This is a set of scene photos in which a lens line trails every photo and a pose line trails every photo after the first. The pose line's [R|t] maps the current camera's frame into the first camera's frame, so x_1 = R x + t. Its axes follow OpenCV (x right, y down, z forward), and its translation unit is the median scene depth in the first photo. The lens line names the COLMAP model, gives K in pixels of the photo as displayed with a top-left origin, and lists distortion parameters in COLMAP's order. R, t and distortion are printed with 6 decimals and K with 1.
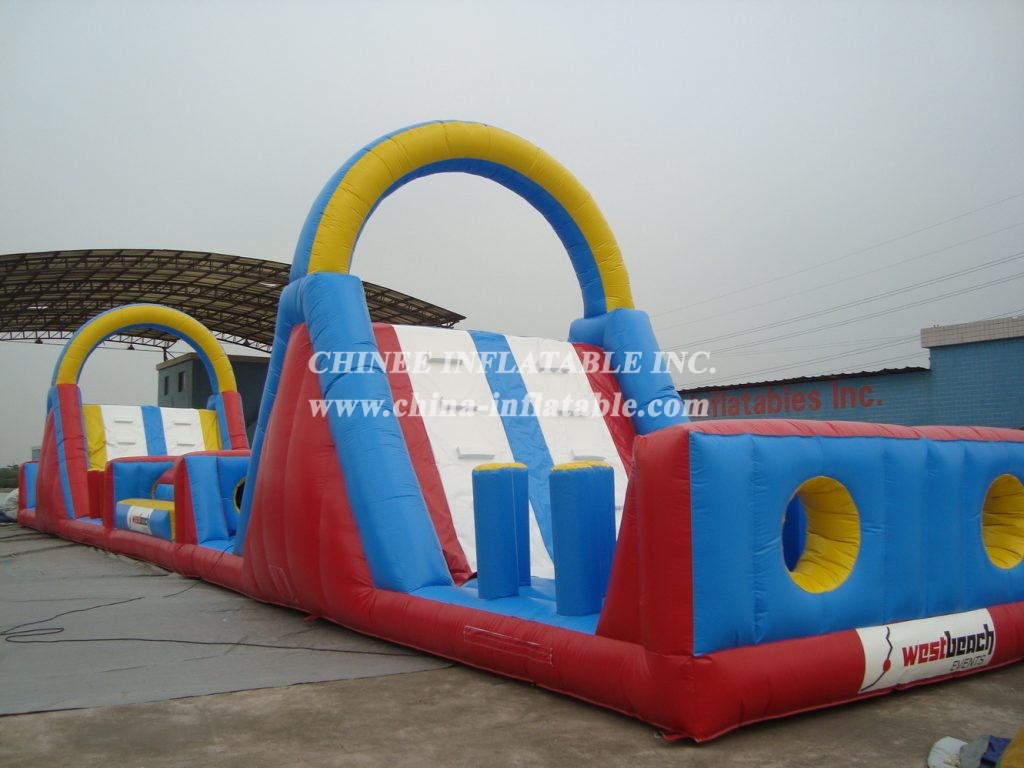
lens RADIAL K [[924.1, 0, 512.0], [0, 924.1, 384.0], [0, 0, 1]] dist [-0.157034, 0.000519]
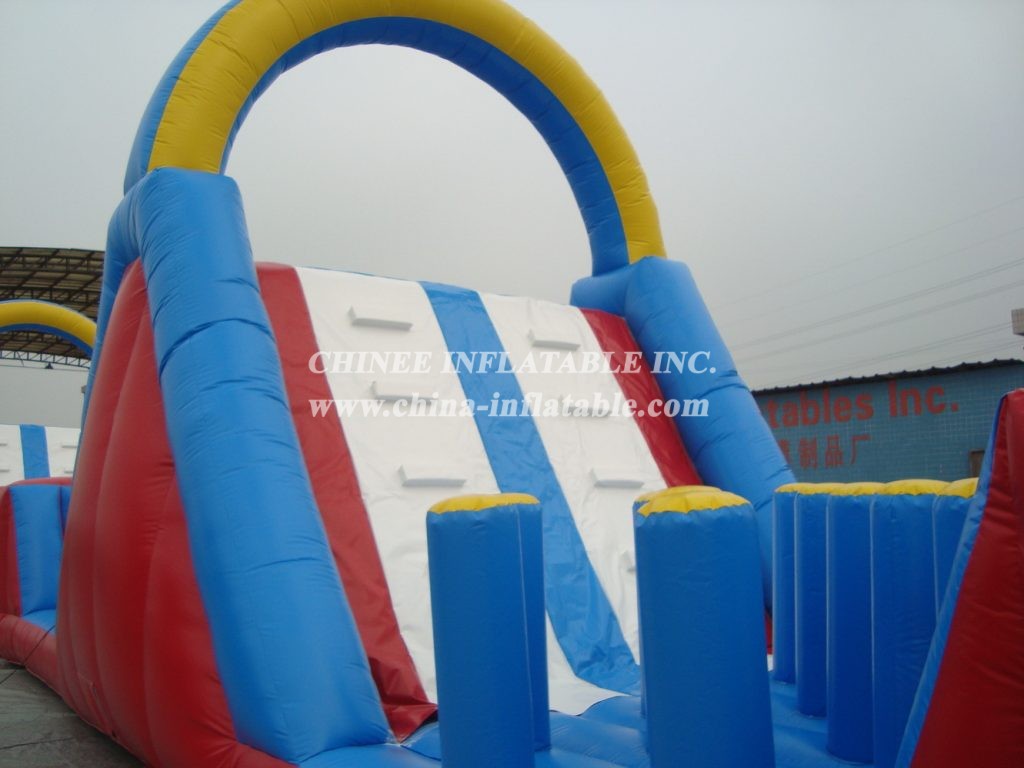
lens RADIAL K [[924.1, 0, 512.0], [0, 924.1, 384.0], [0, 0, 1]] dist [-0.157034, 0.000519]
pose [[0.998751, -0.006041, 0.049592, -0.015371], [0.007562, 0.999505, -0.030525, 0.029920], [-0.049383, 0.030862, 0.998303, 0.362430]]
